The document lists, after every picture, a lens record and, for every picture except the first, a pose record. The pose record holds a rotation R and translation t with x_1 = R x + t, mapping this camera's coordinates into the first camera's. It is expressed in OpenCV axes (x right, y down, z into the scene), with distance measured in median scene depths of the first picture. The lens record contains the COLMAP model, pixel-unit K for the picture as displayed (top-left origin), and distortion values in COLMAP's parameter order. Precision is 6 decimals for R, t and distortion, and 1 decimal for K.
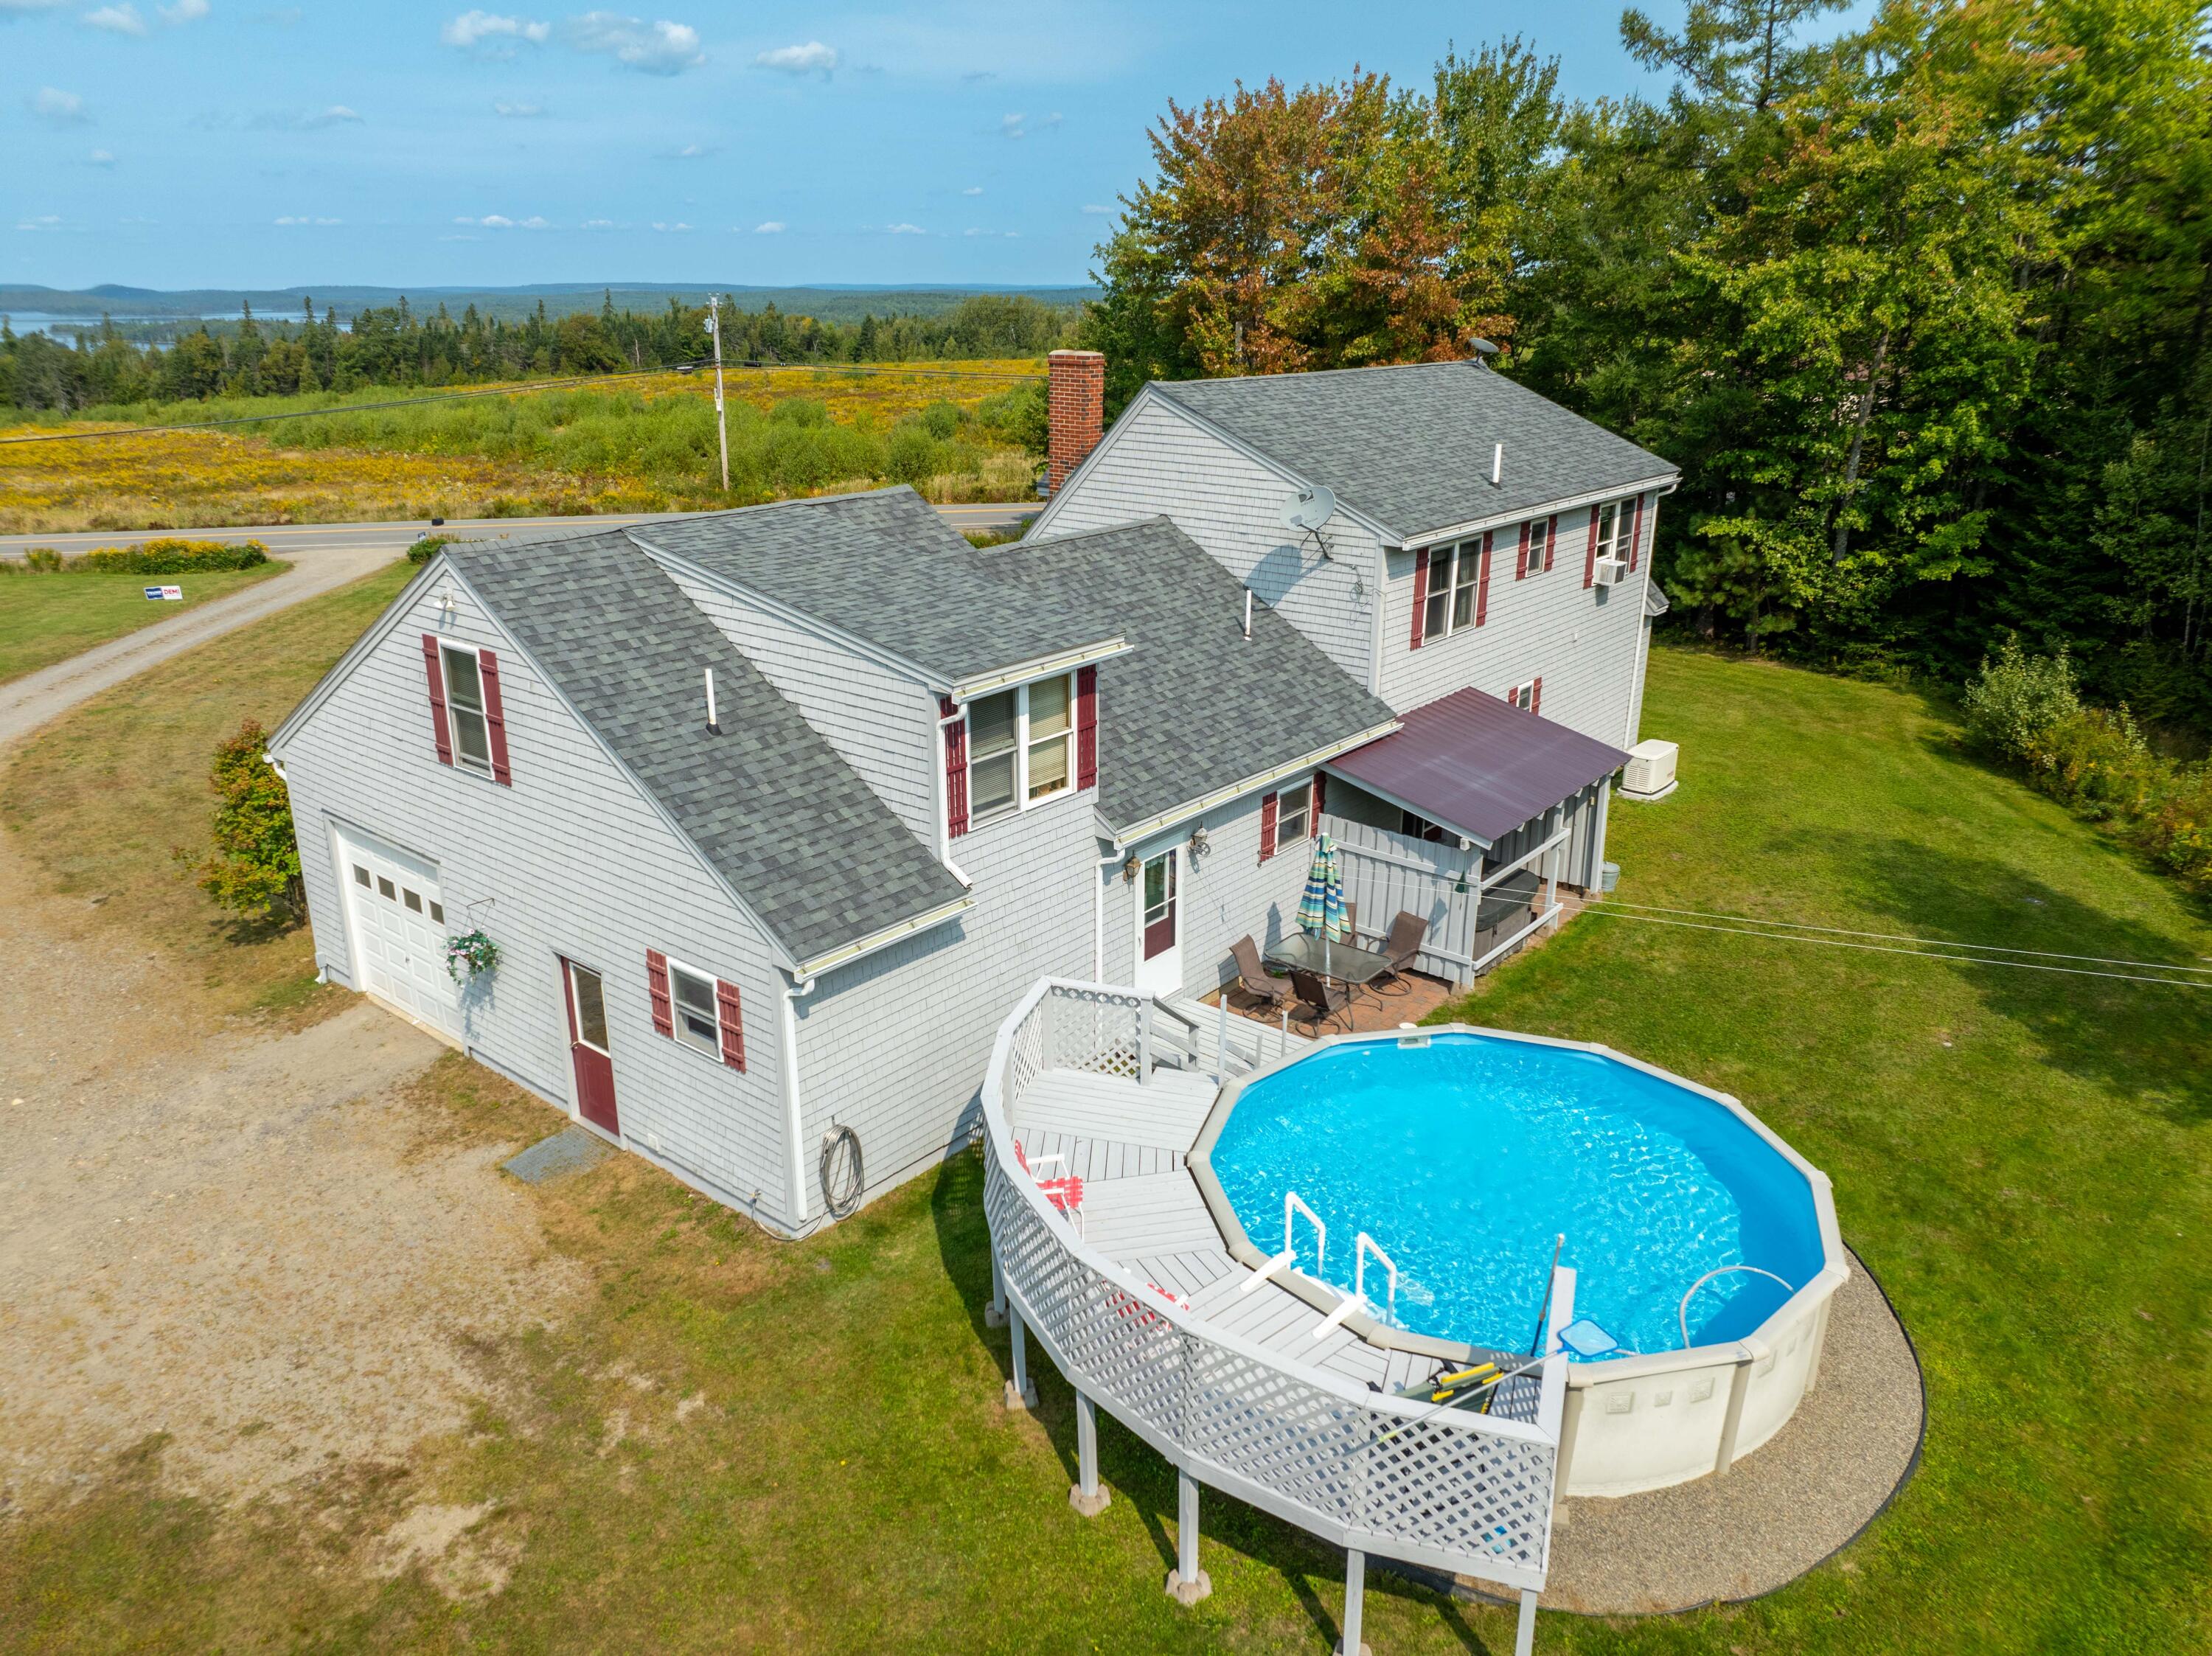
lens RADIAL K [[1540.3, 0, 1106.0], [0, 1540.3, 828.0], [0, 0, 1]] dist [-0.032982, 0.000314]
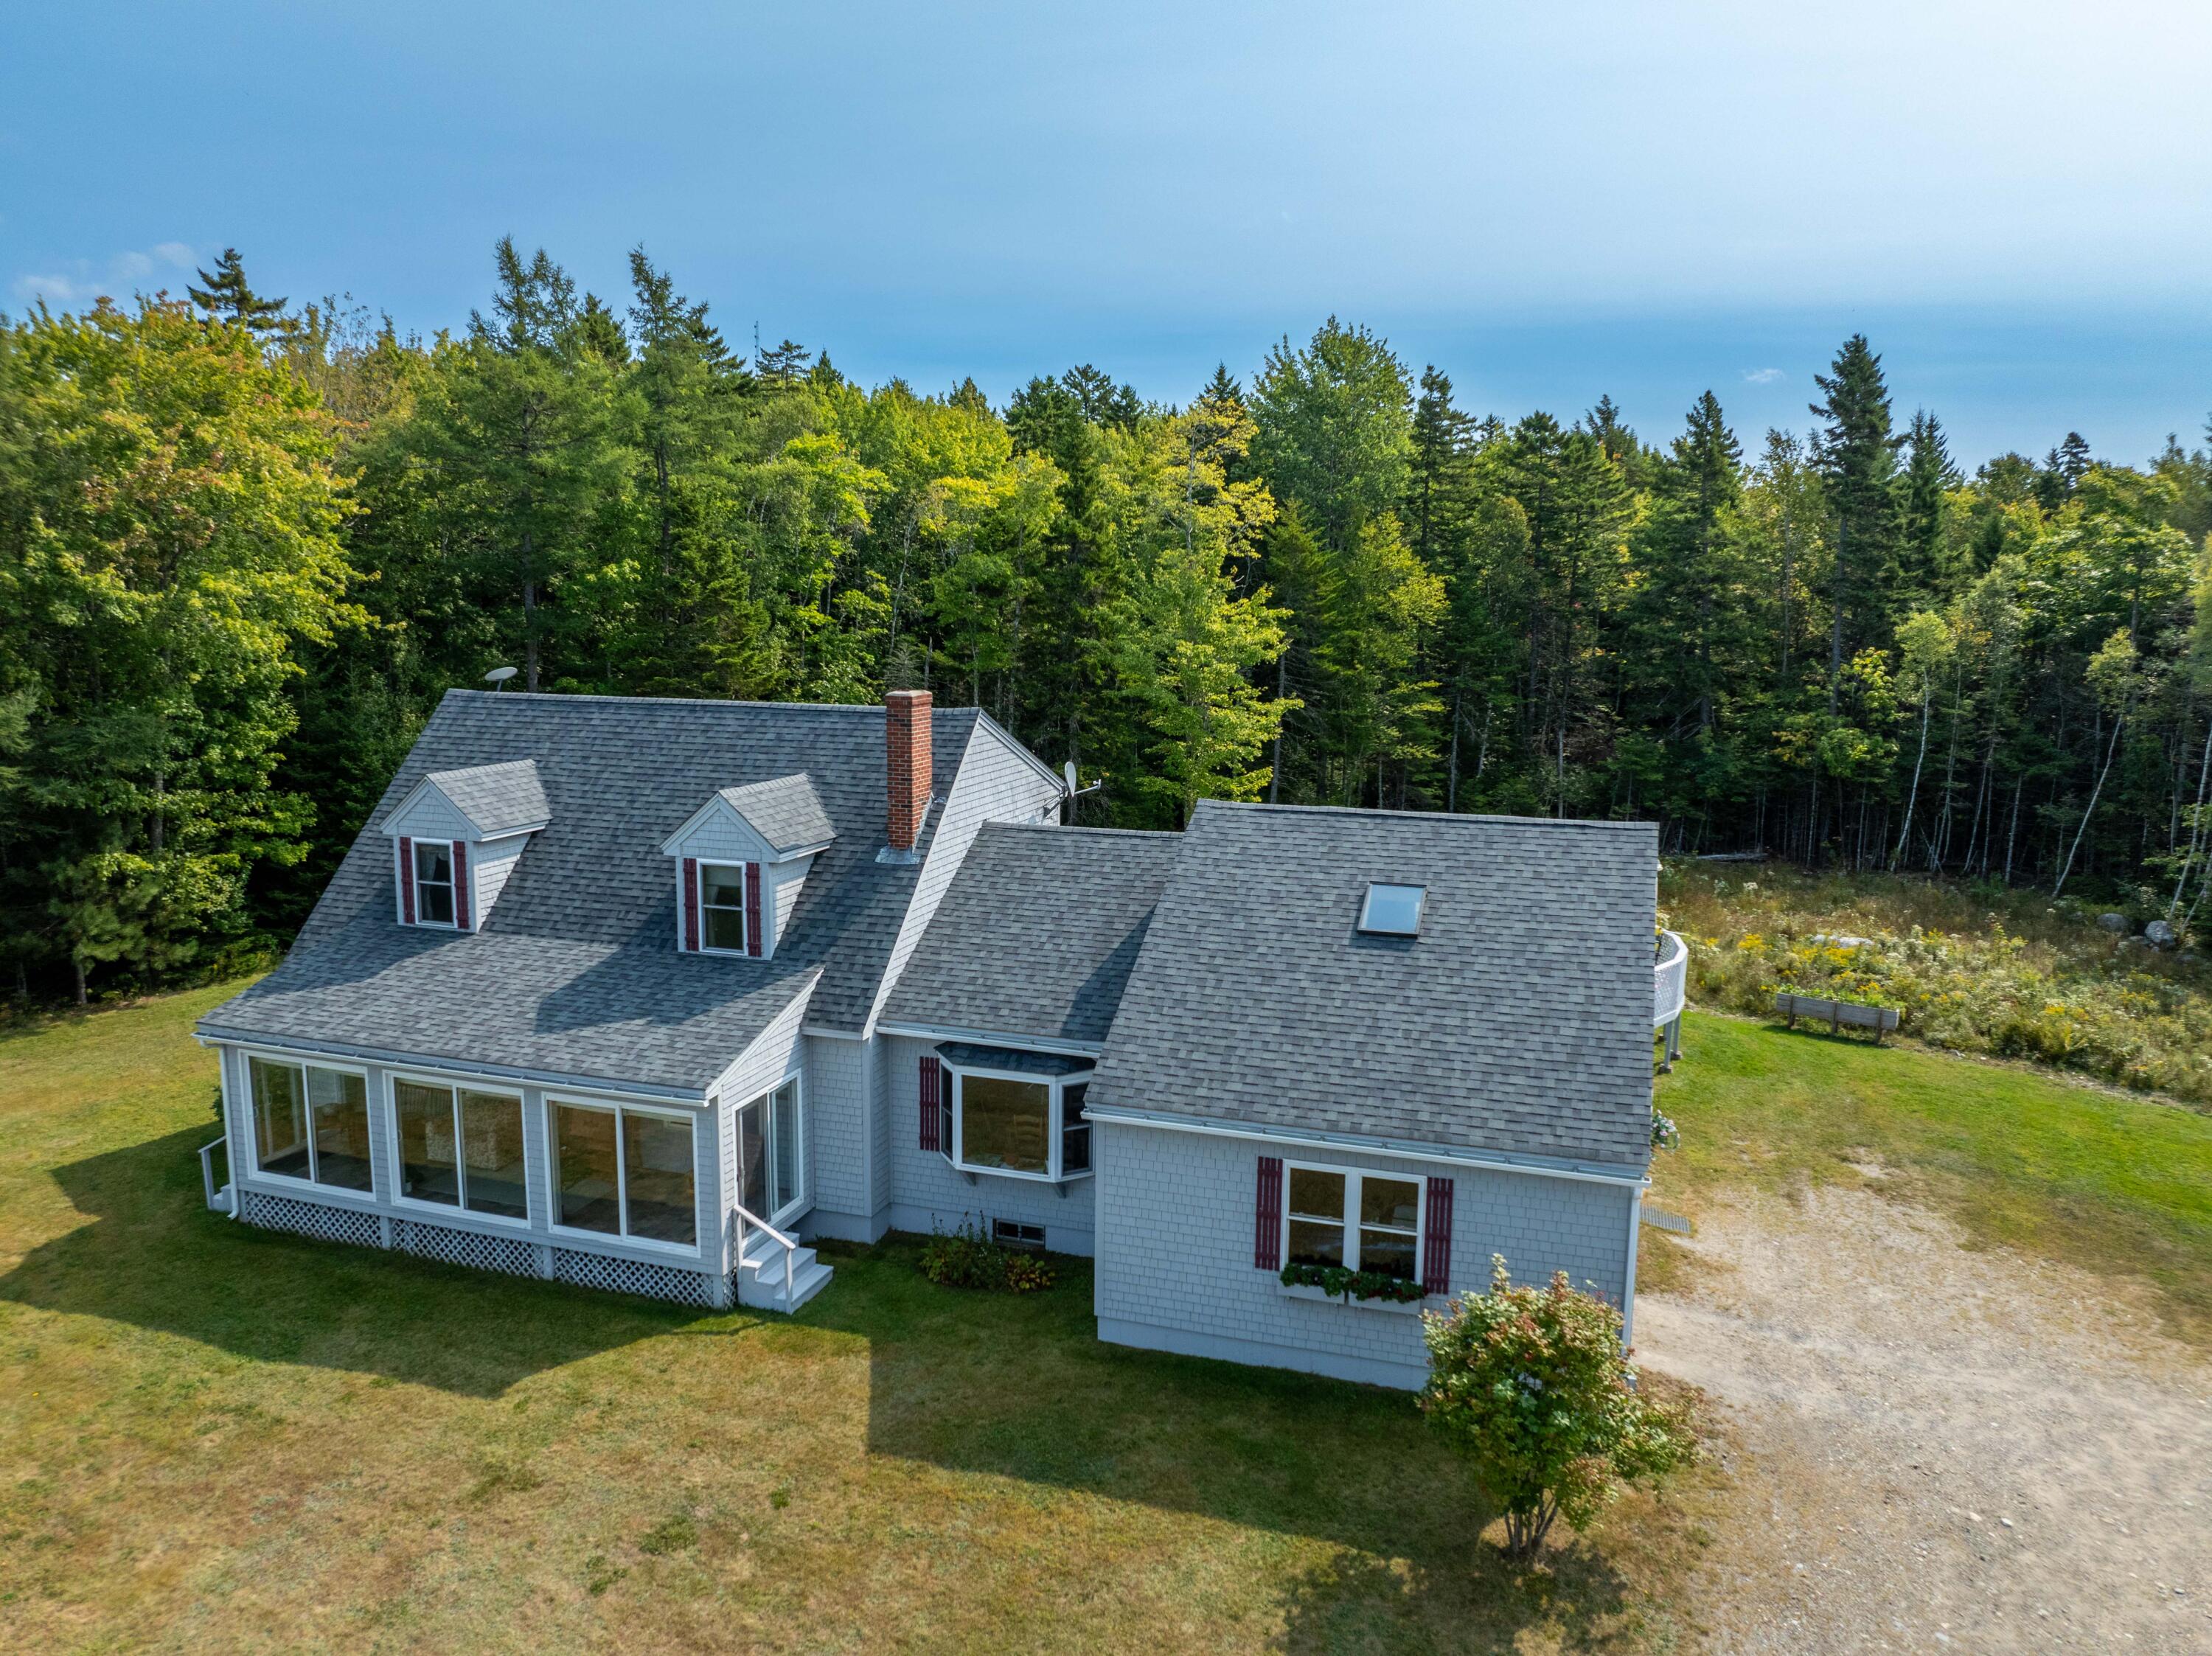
lens RADIAL K [[1544.3, 0, 1110.6], [0, 1544.3, 803.4], [0, 0, 1]] dist [-0.032465, 0.002231]
pose [[-0.344137, -0.140053, 0.928415, -1.142848], [0.303519, 0.919128, 0.251158, -0.514324], [-0.888508, 0.368224, -0.273797, 1.333400]]
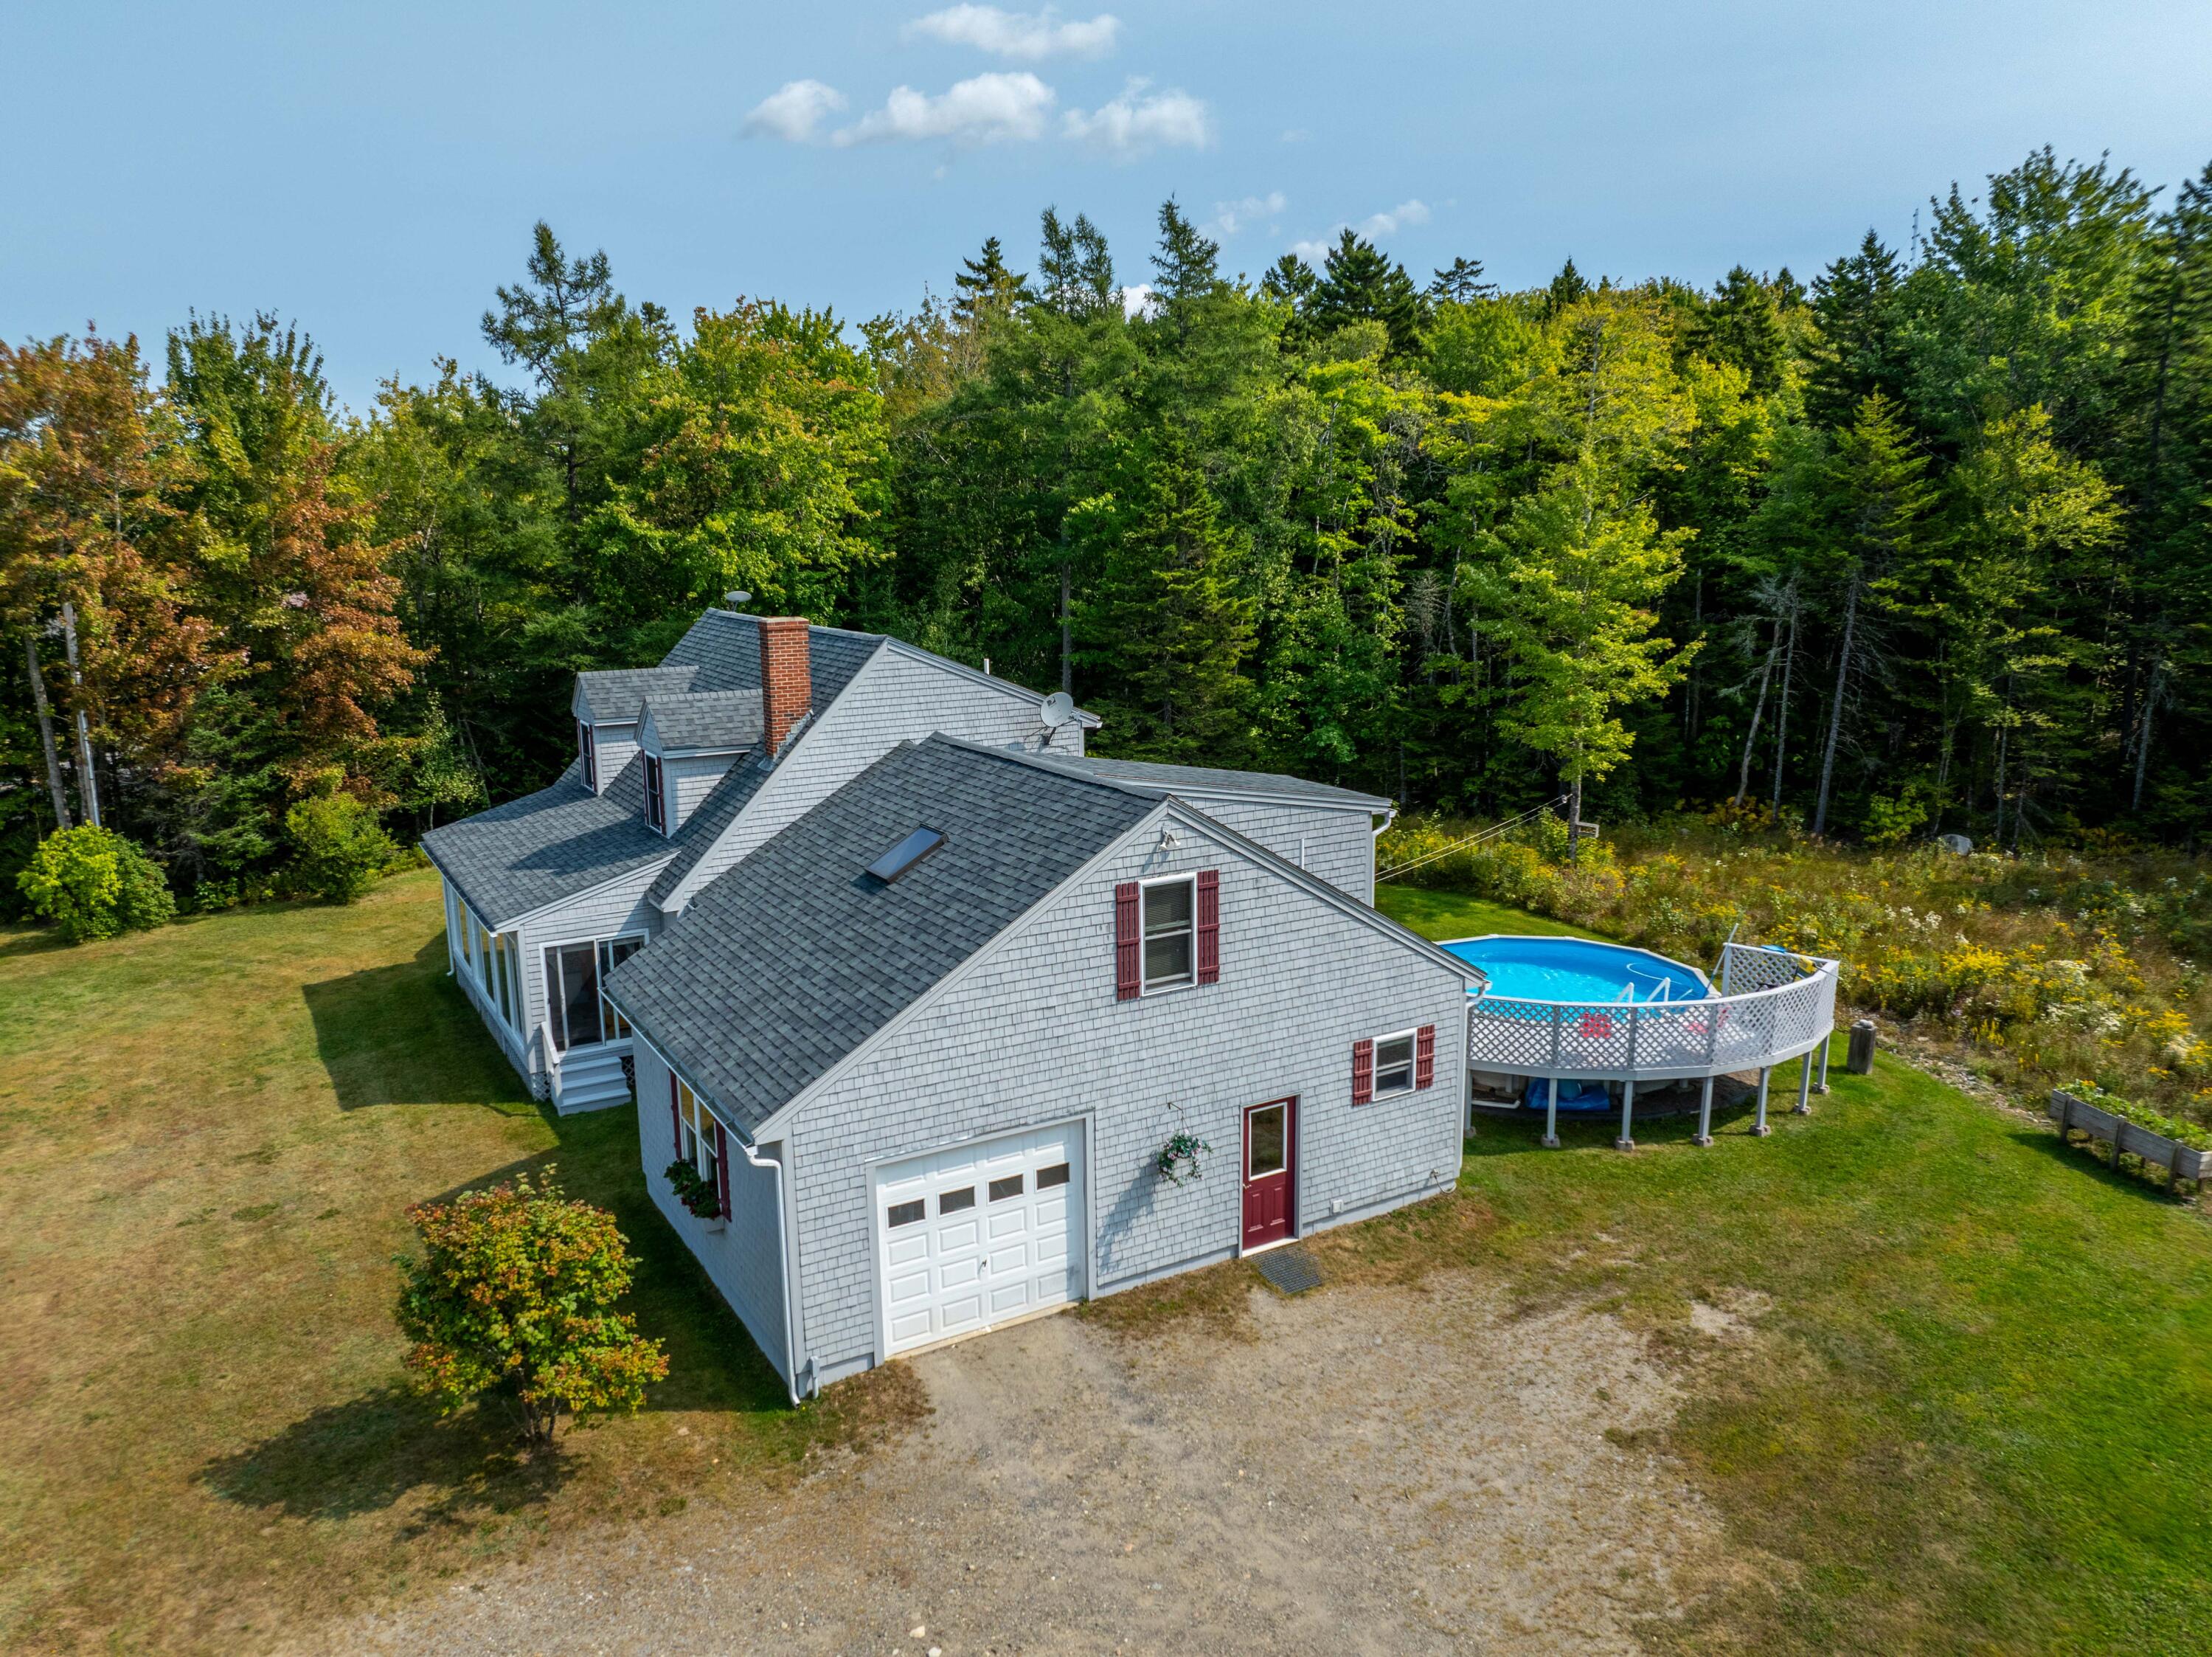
lens RADIAL K [[1540.5, 0, 1106.0], [0, 1540.5, 828.5], [0, 0, 1]] dist [-0.032982, 0.000314]
pose [[0.352883, -0.199190, 0.914219, -1.126735], [0.328605, 0.941222, 0.078234, -0.197640], [-0.876067, 0.272809, 0.397596, 0.433717]]
